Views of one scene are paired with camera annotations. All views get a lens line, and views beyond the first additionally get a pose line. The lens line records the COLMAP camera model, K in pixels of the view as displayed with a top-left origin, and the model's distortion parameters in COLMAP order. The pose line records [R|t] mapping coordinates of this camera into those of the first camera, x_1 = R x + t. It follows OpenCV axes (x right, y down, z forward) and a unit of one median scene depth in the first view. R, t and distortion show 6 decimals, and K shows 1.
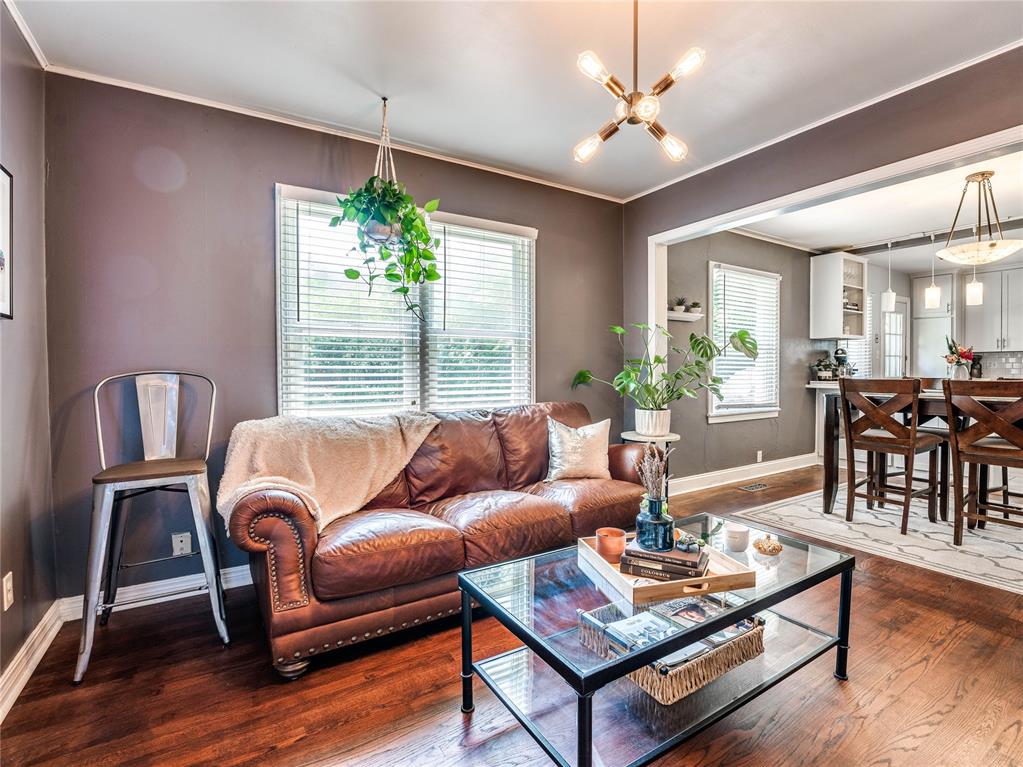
lens RADIAL K [[473.6, 0, 495.9], [0, 473.6, 377.7], [0, 0, 1]] dist [-0.023142, -0.000040]
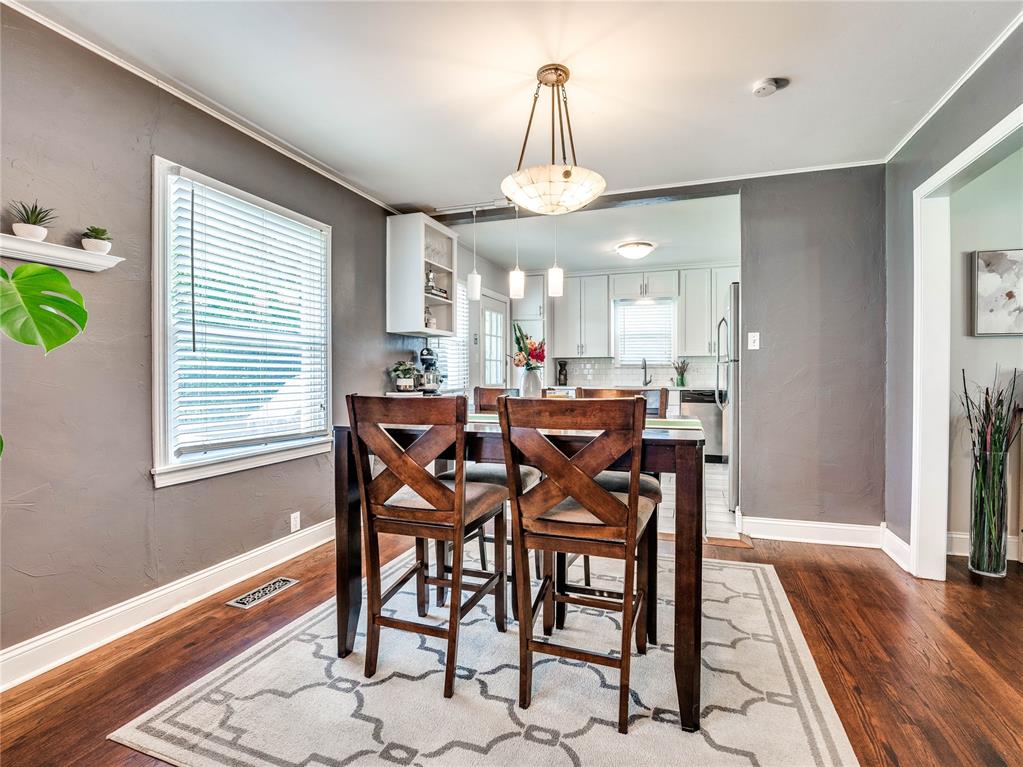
lens RADIAL K [[488.1, 0, 523.9], [0, 488.1, 381.7], [0, 0, 1]] dist [-0.025181, -0.000484]
pose [[0.755979, -0.009599, 0.654526, 0.506572], [0.012203, 0.999925, 0.000570, -0.010519], [-0.654482, 0.007556, 0.756040, 0.456556]]
